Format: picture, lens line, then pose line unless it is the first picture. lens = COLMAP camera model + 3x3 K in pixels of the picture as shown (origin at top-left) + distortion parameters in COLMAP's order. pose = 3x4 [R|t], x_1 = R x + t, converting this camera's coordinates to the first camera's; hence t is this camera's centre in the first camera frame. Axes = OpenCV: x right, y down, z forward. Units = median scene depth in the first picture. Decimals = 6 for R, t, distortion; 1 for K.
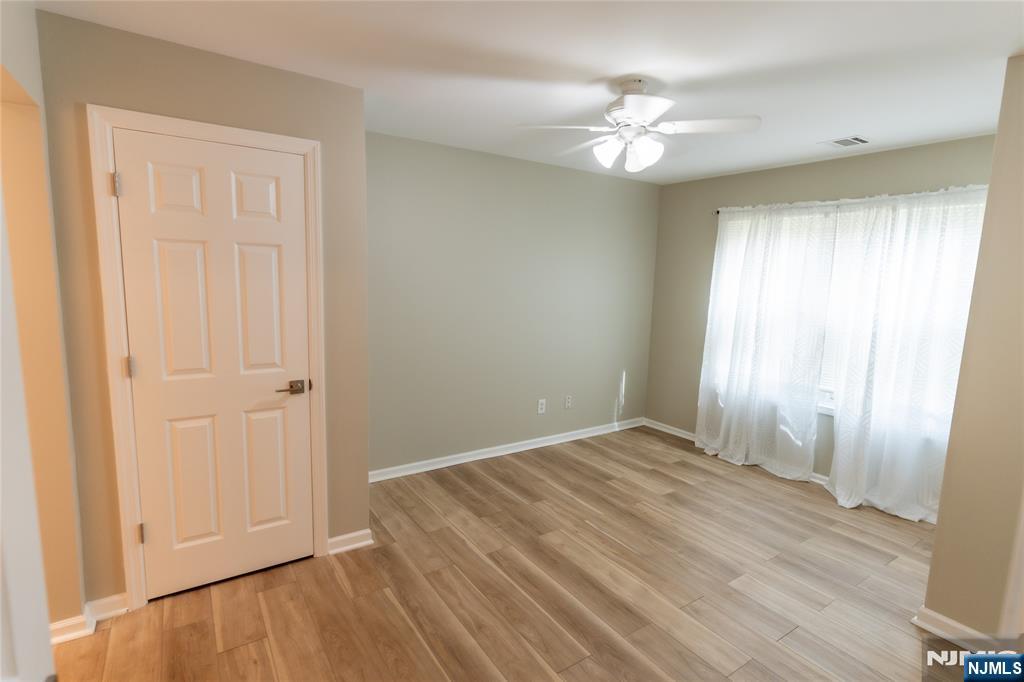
lens RADIAL K [[483.0, 0, 510.9], [0, 483.0, 342.7], [0, 0, 1]] dist [0.001570, -0.000363]
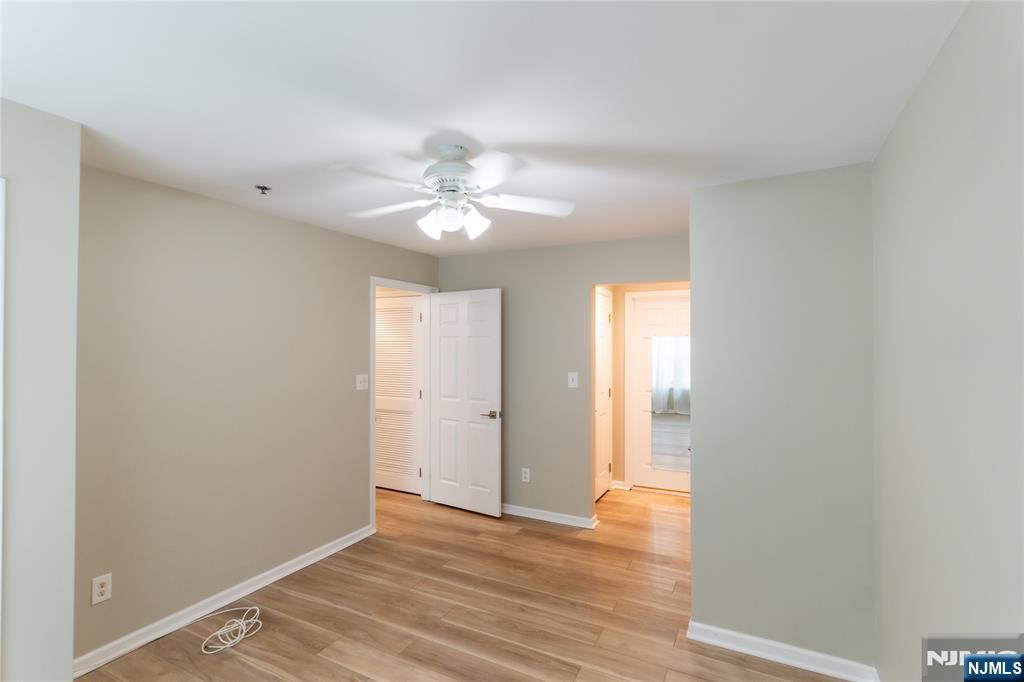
lens RADIAL K [[483.0, 0, 510.9], [0, 483.0, 342.7], [0, 0, 1]] dist [0.001570, -0.000363]
pose [[-0.874217, -0.032525, -0.484445, 0.646767], [-0.093044, 0.990485, 0.101405, -0.288793], [0.476537, 0.133725, -0.868925, 2.067896]]
